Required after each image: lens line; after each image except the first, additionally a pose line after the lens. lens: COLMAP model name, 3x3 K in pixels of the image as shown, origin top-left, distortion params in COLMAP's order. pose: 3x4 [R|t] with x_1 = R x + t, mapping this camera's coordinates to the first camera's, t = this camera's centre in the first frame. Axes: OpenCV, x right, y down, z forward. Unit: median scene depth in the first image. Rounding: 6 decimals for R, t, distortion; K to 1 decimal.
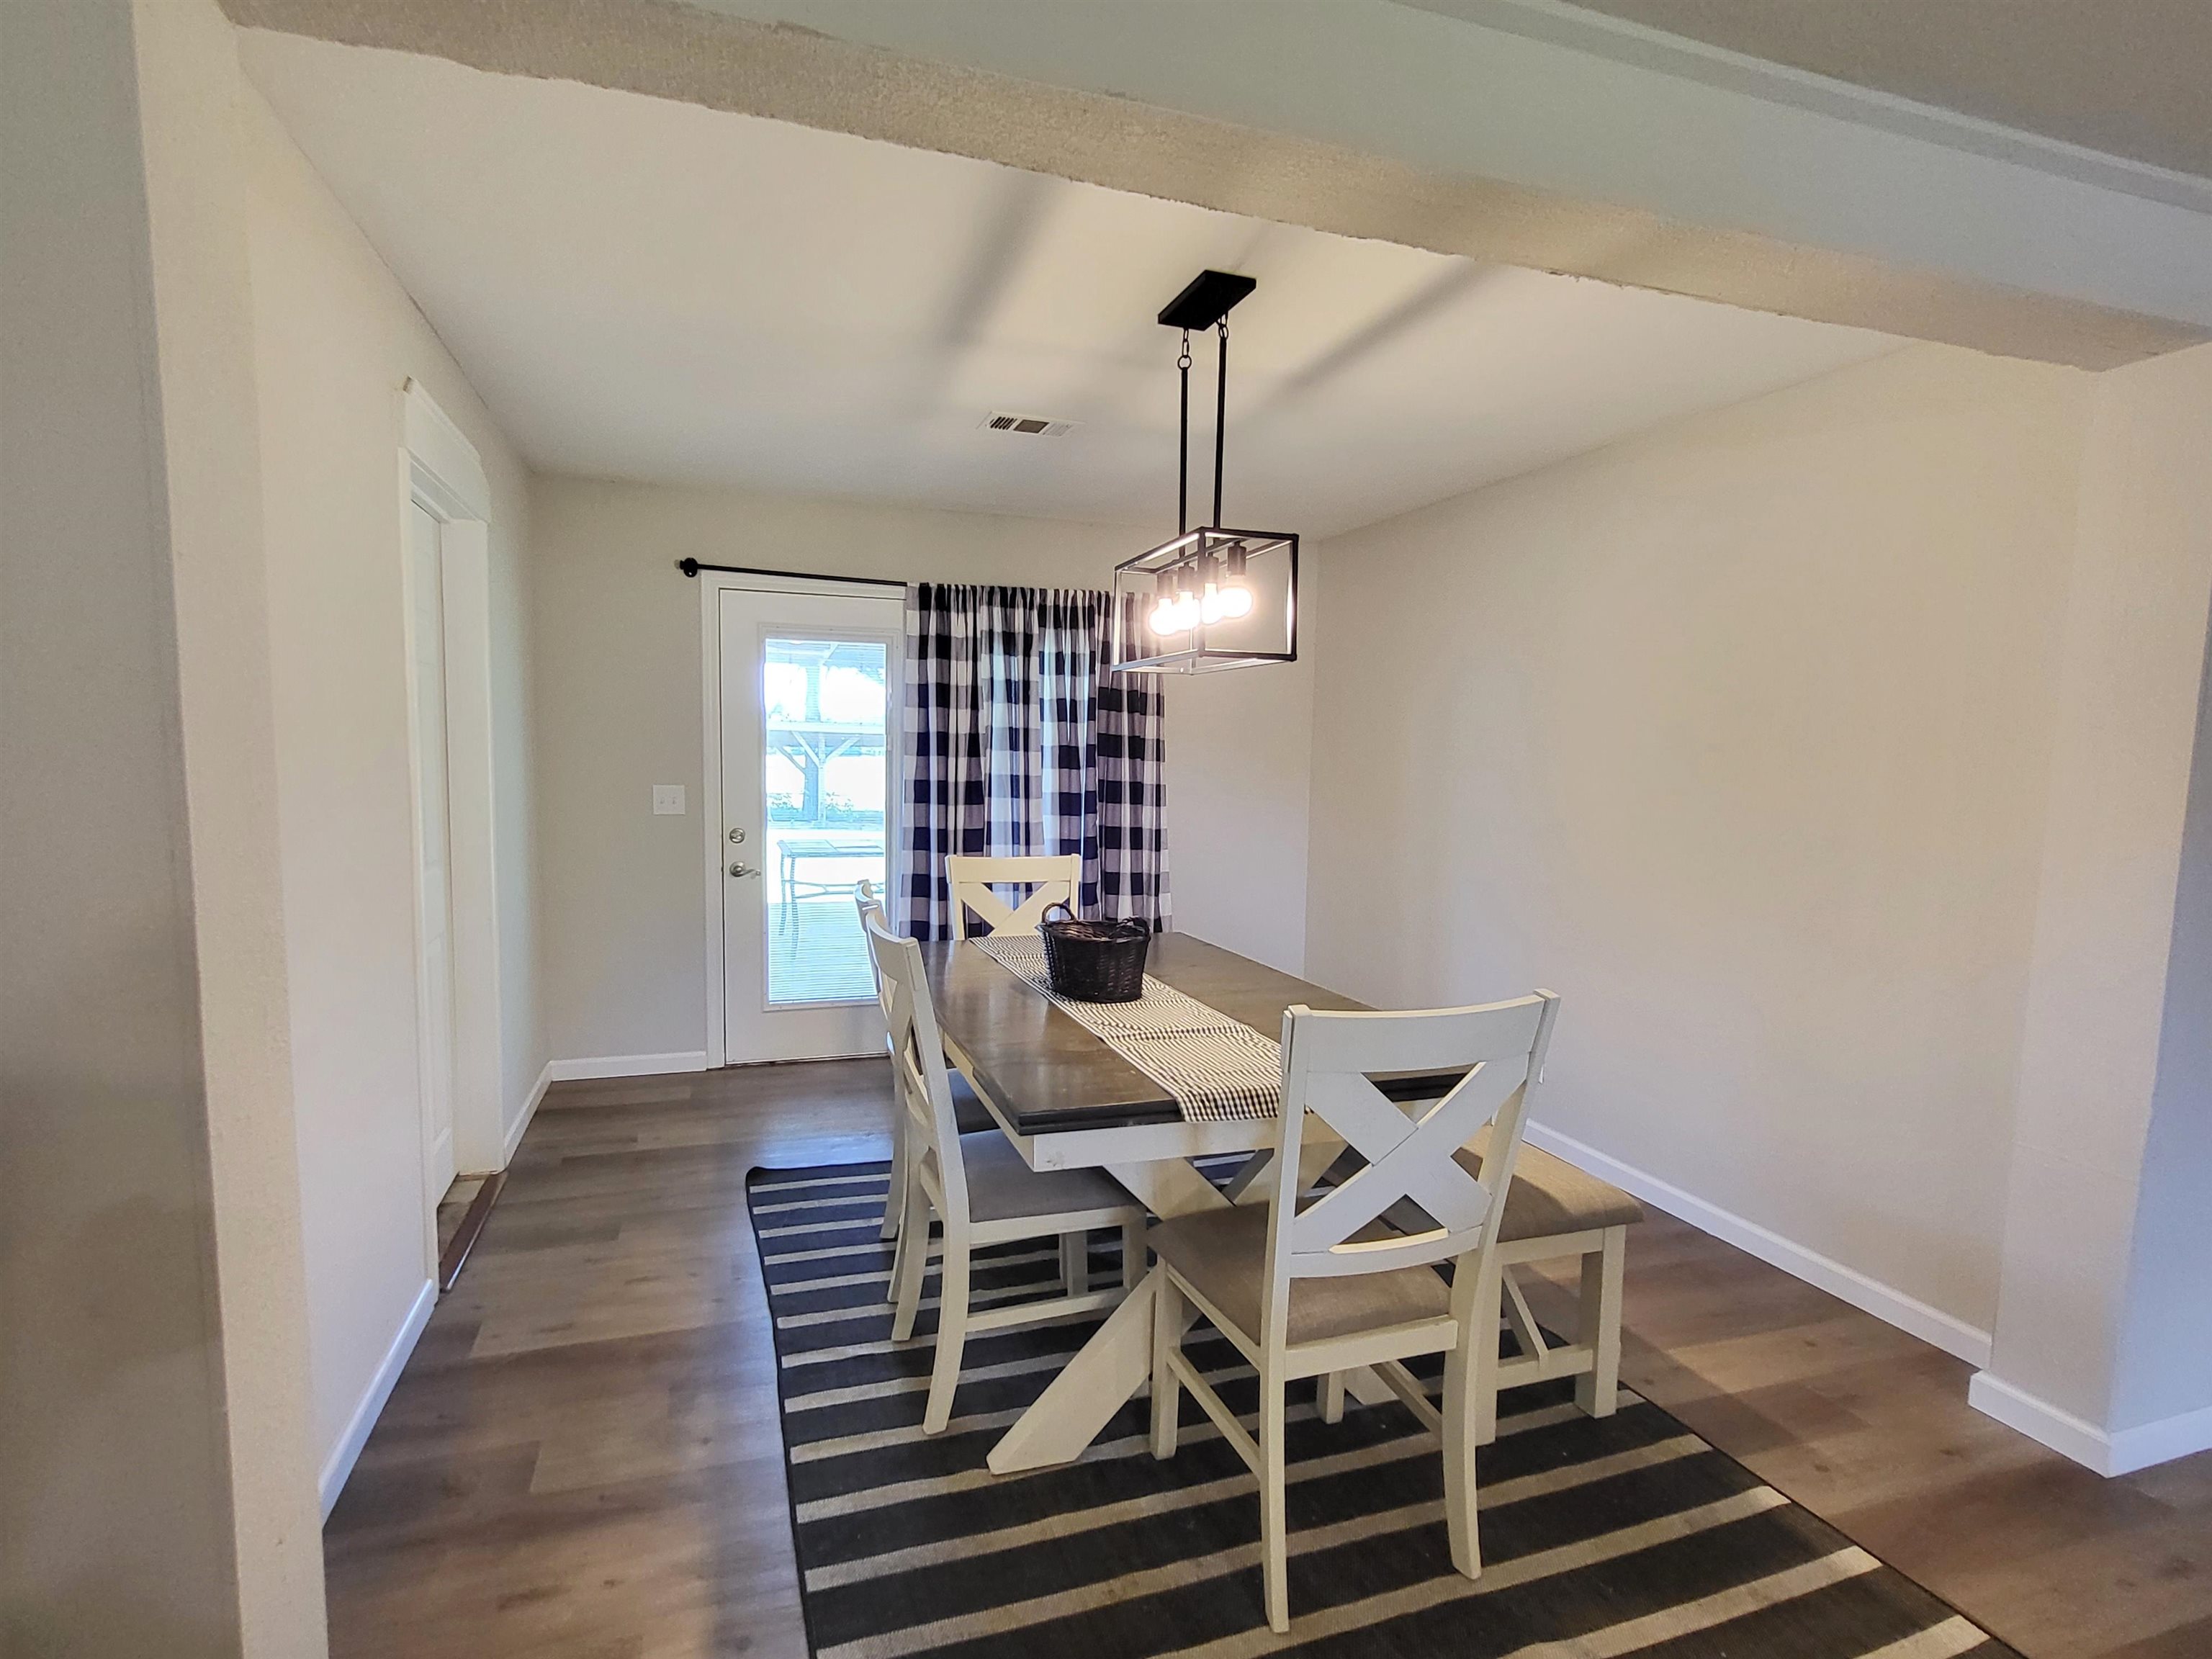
lens RADIAL K [[1105.6, 0, 1071.7], [0, 1105.6, 845.5], [0, 0, 1]] dist [0.002987, -0.001881]
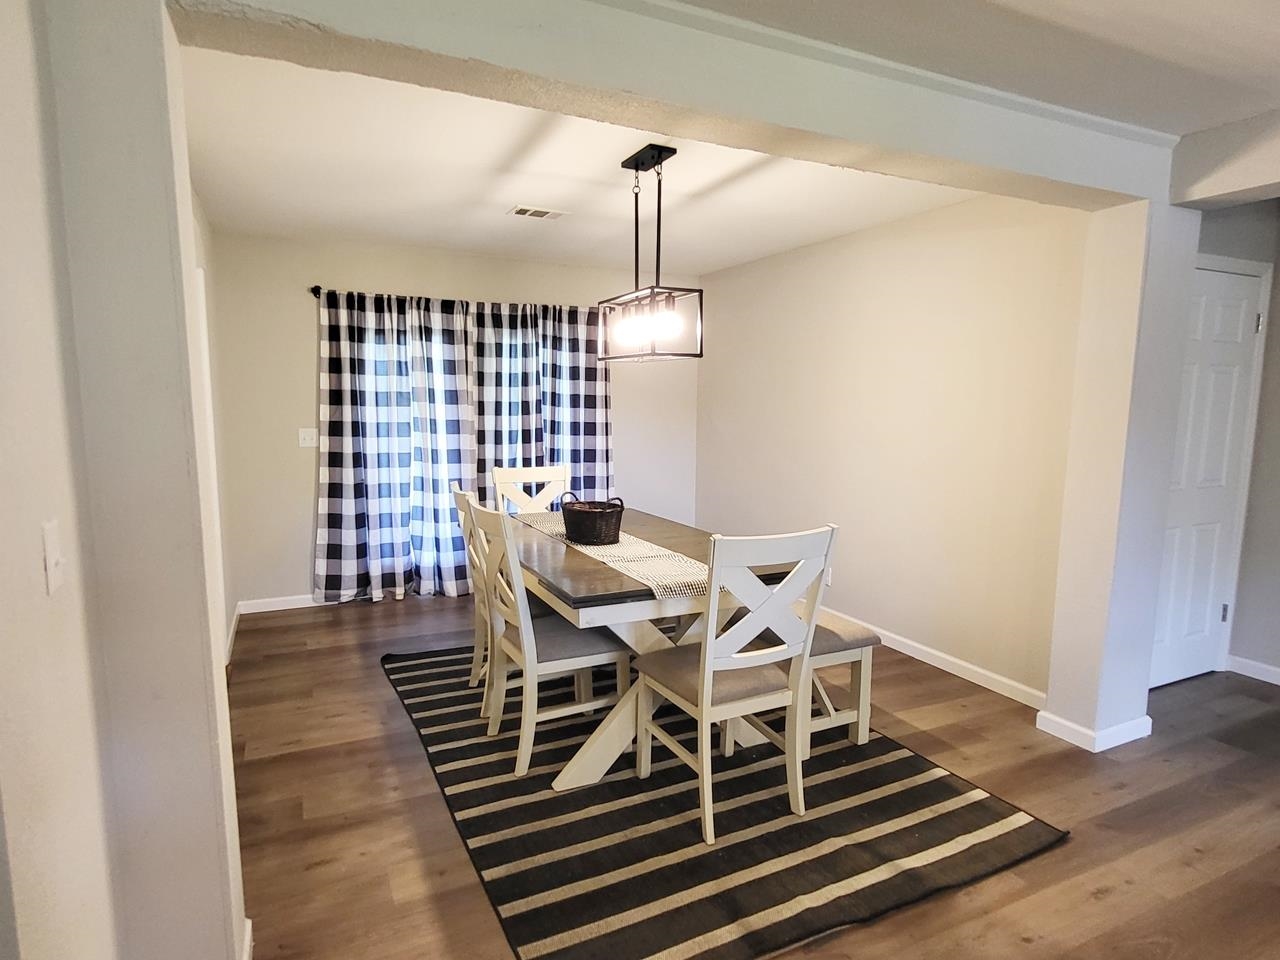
lens RADIAL K [[728.2, 0, 619.9], [0, 728.2, 486.0], [0, 0, 1]] dist [-0.000933, -0.000316]
pose [[0.991972, -0.027255, 0.123483, -0.095633], [0.022886, 0.999066, 0.036660, 0.002210], [-0.124366, -0.033539, 0.991669, -0.215565]]
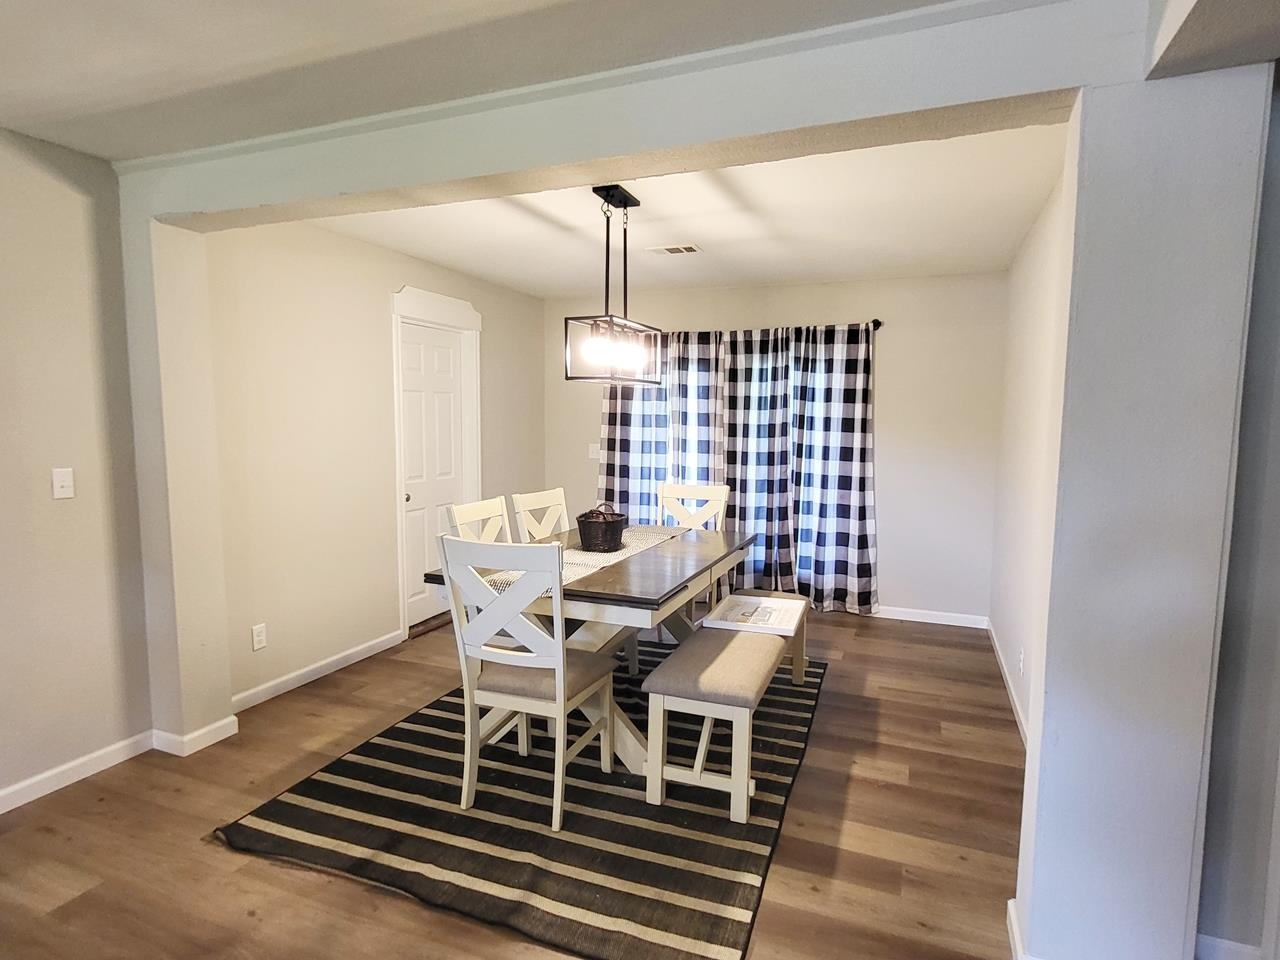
lens RADIAL K [[728.2, 0, 619.9], [0, 728.2, 486.0], [0, 0, 1]] dist [-0.000933, -0.000316]
pose [[0.756596, 0.050033, -0.651965, 1.073757], [-0.052891, 0.998484, 0.015245, 0.000329], [0.651740, 0.022949, 0.758095, 0.039583]]
